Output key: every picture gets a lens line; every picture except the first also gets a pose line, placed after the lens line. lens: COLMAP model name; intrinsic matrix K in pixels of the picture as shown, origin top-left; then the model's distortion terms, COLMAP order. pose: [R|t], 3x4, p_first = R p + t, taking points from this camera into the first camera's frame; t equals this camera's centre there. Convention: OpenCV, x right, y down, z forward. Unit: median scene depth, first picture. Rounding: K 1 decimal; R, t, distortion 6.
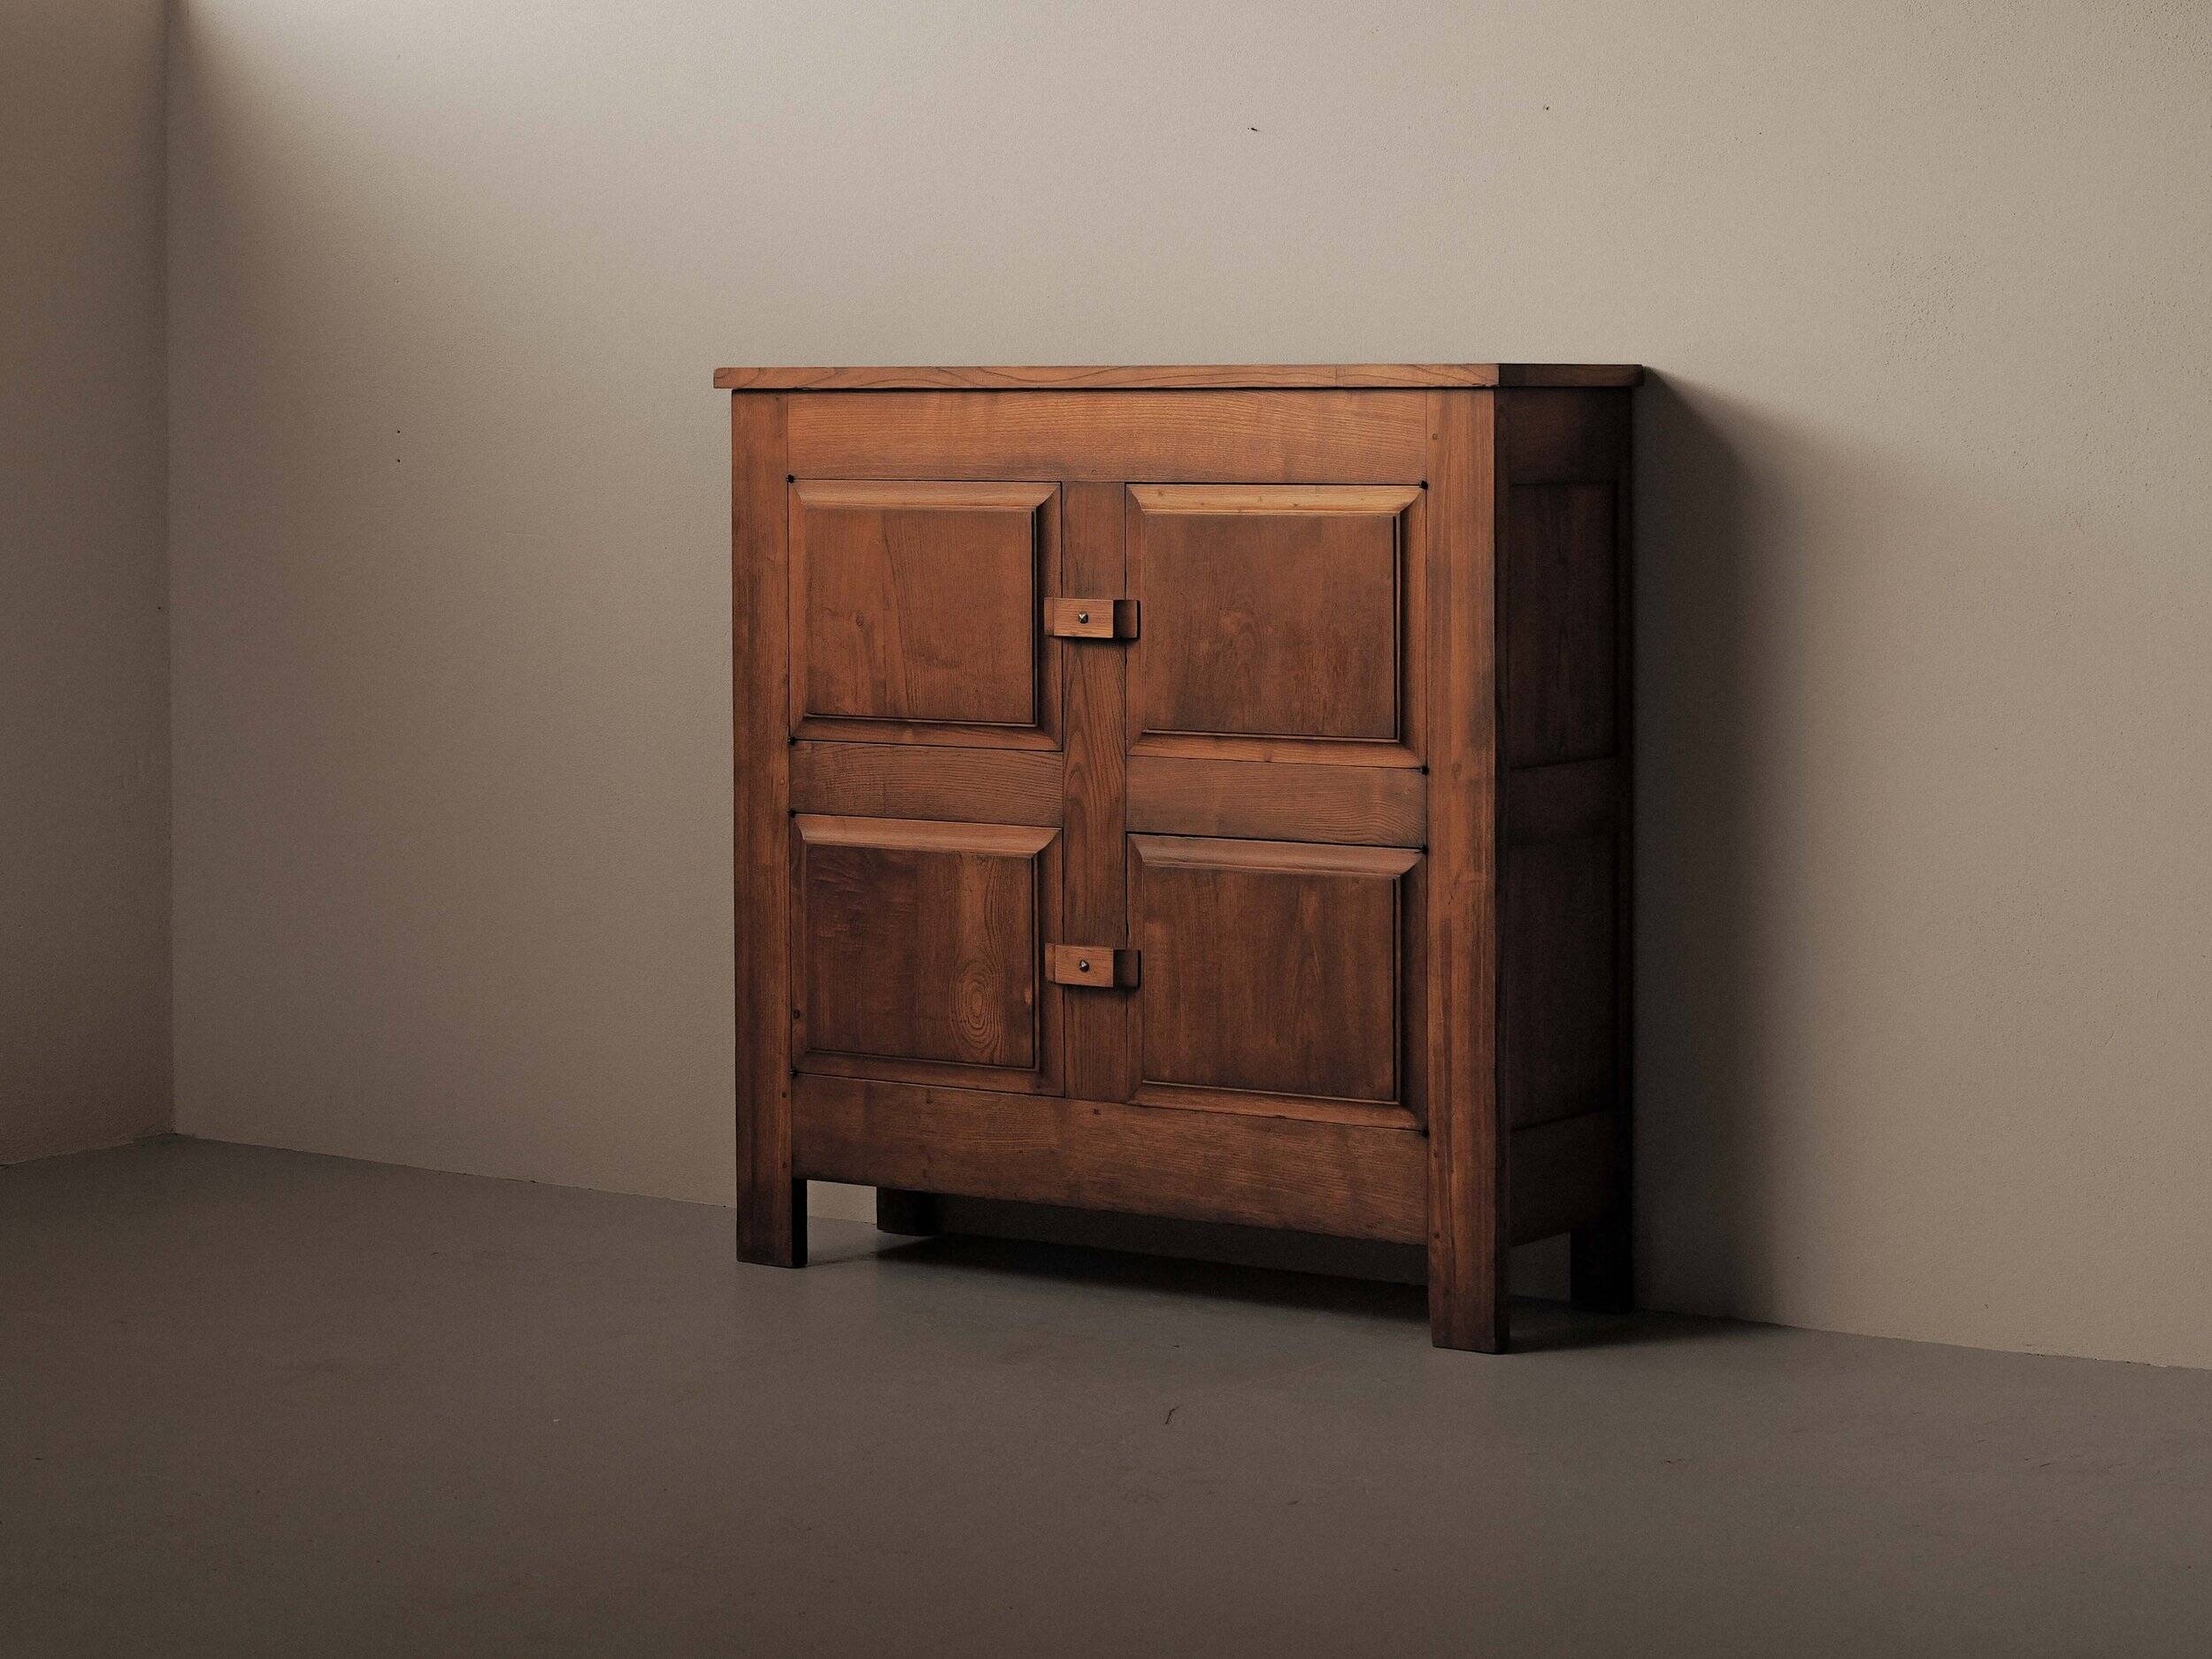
lens RADIAL K [[5148.0, 0, 1040.7], [0, 5148.0, 826.3], [0, 0, 1]] dist [-0.007871, 0.013335]
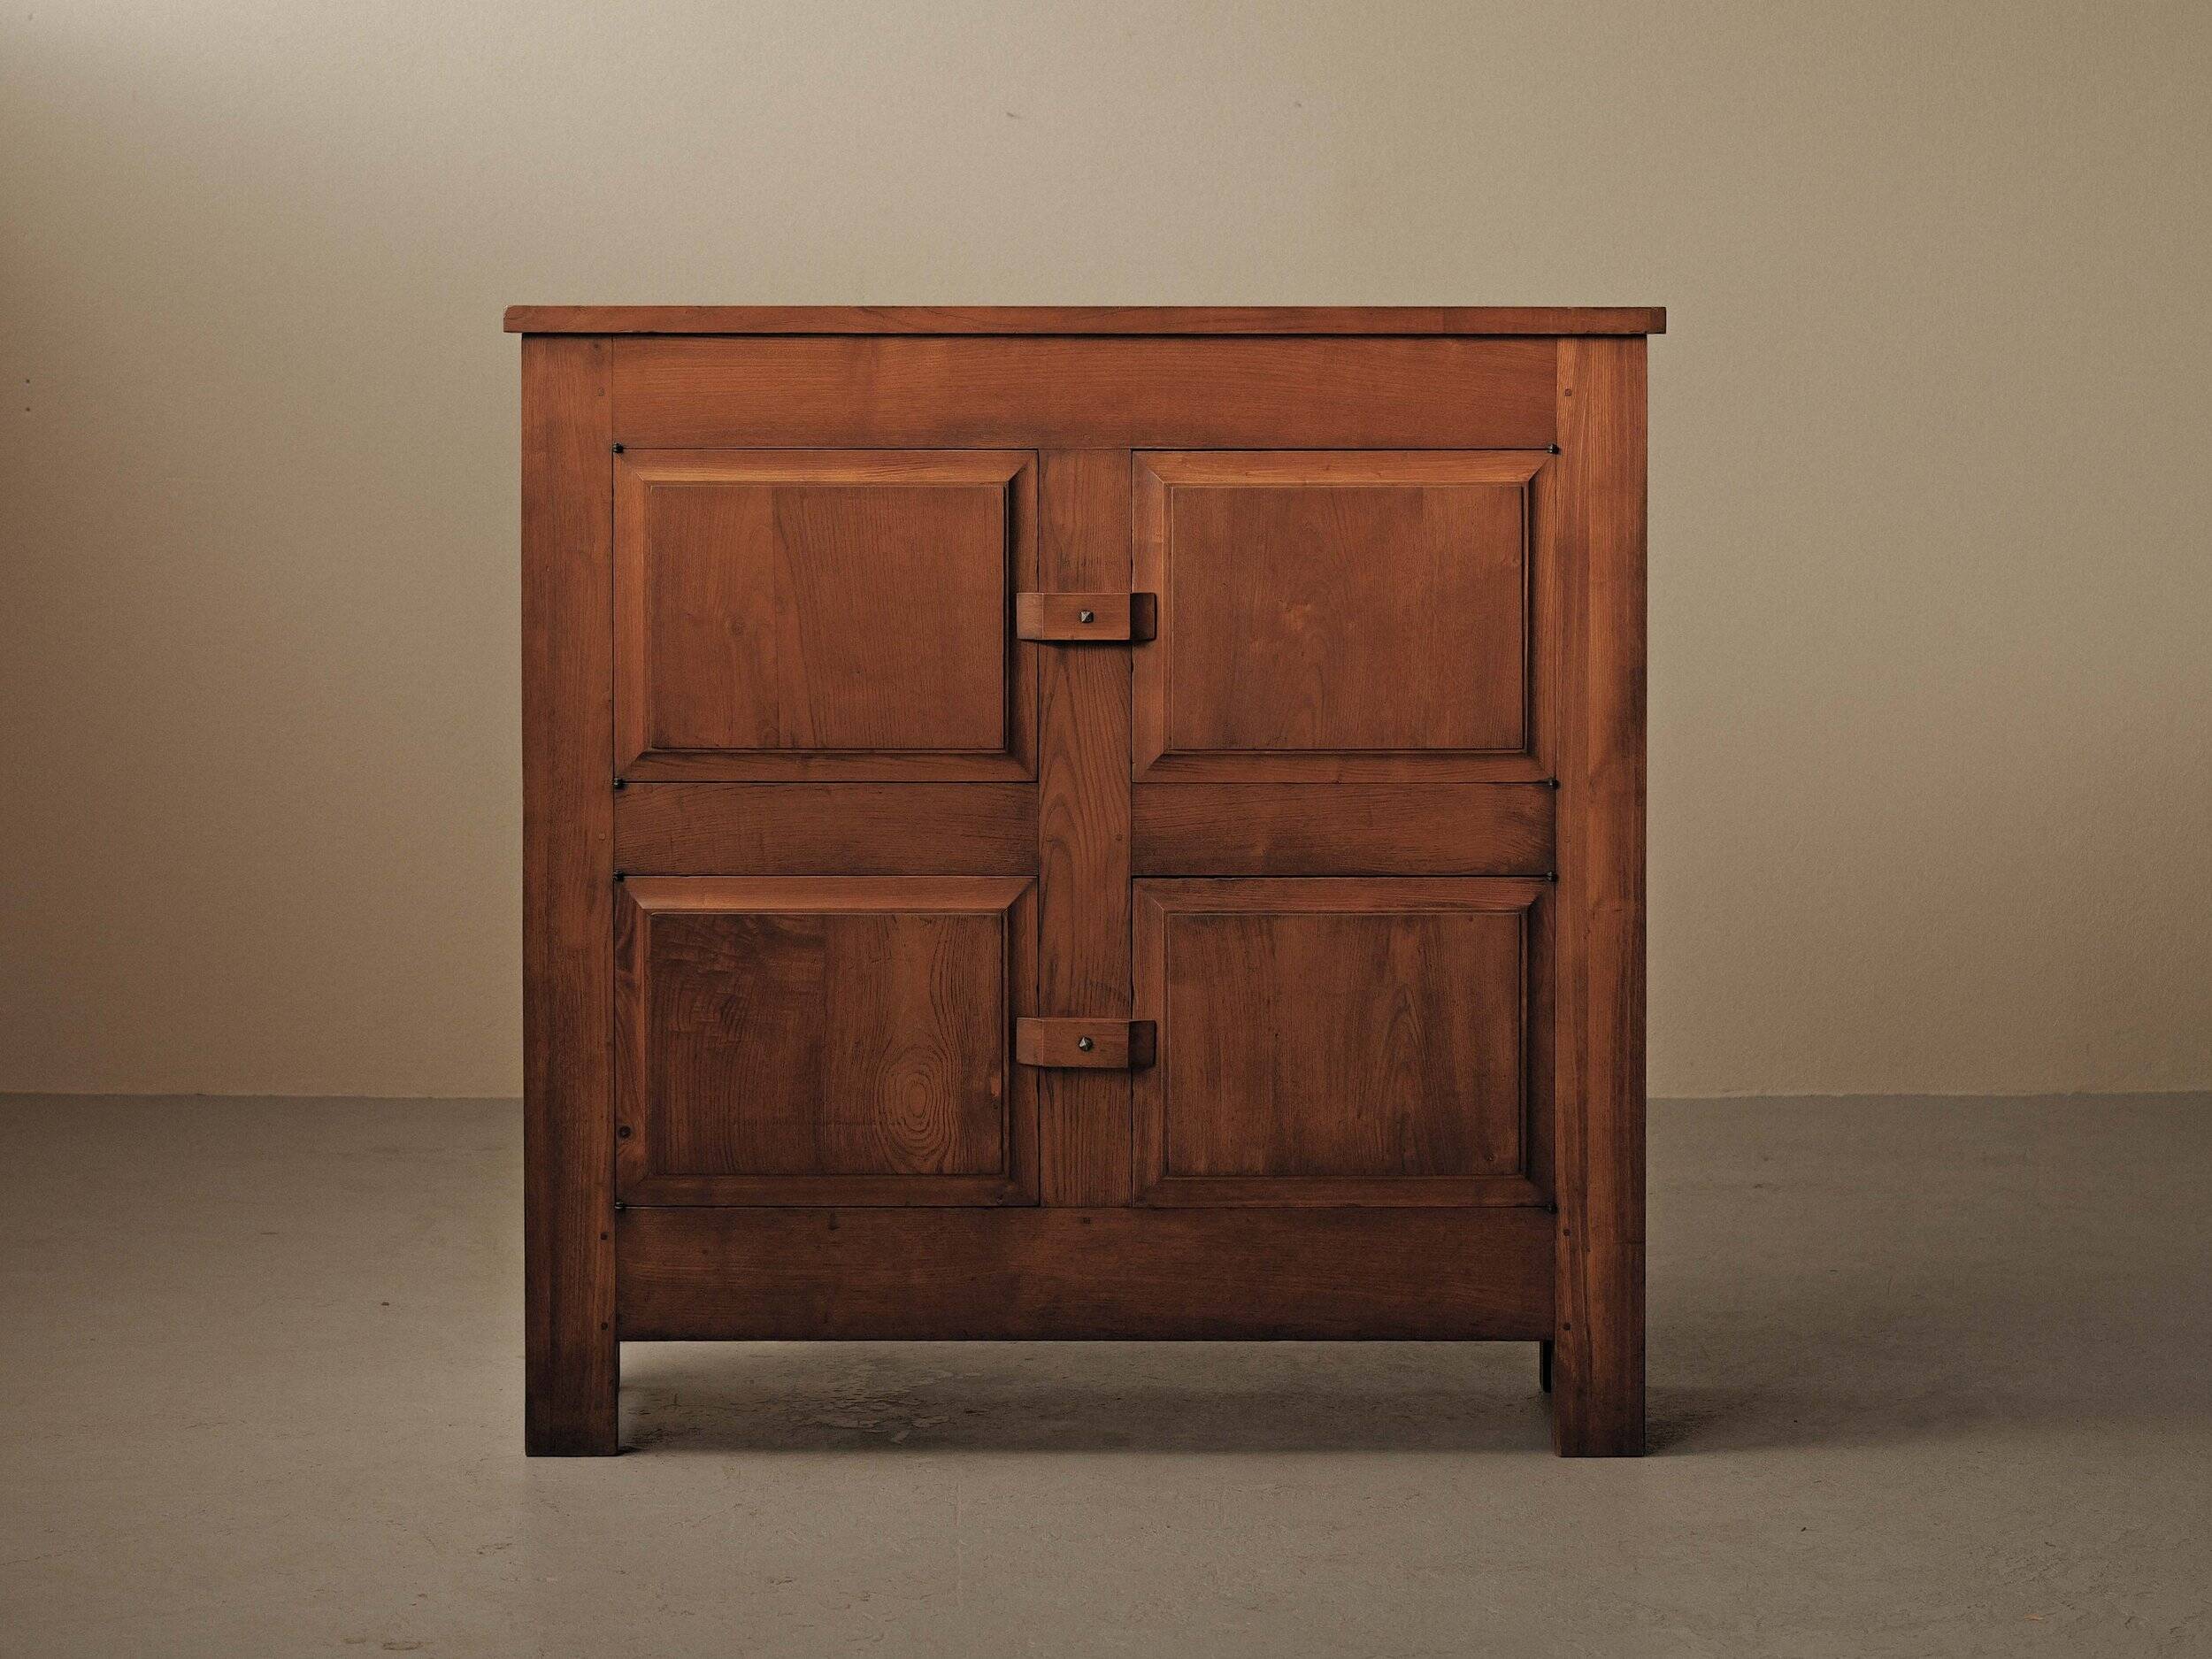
lens RADIAL K [[5148.0, 0, 1040.7], [0, 5148.0, 826.3], [0, 0, 1]] dist [-0.007871, 0.013335]
pose [[0.813090, -0.049807, 0.580003, -0.467119], [0.045859, 0.998717, 0.021475, -0.024941], [-0.580328, 0.009138, 0.814331, 0.339273]]
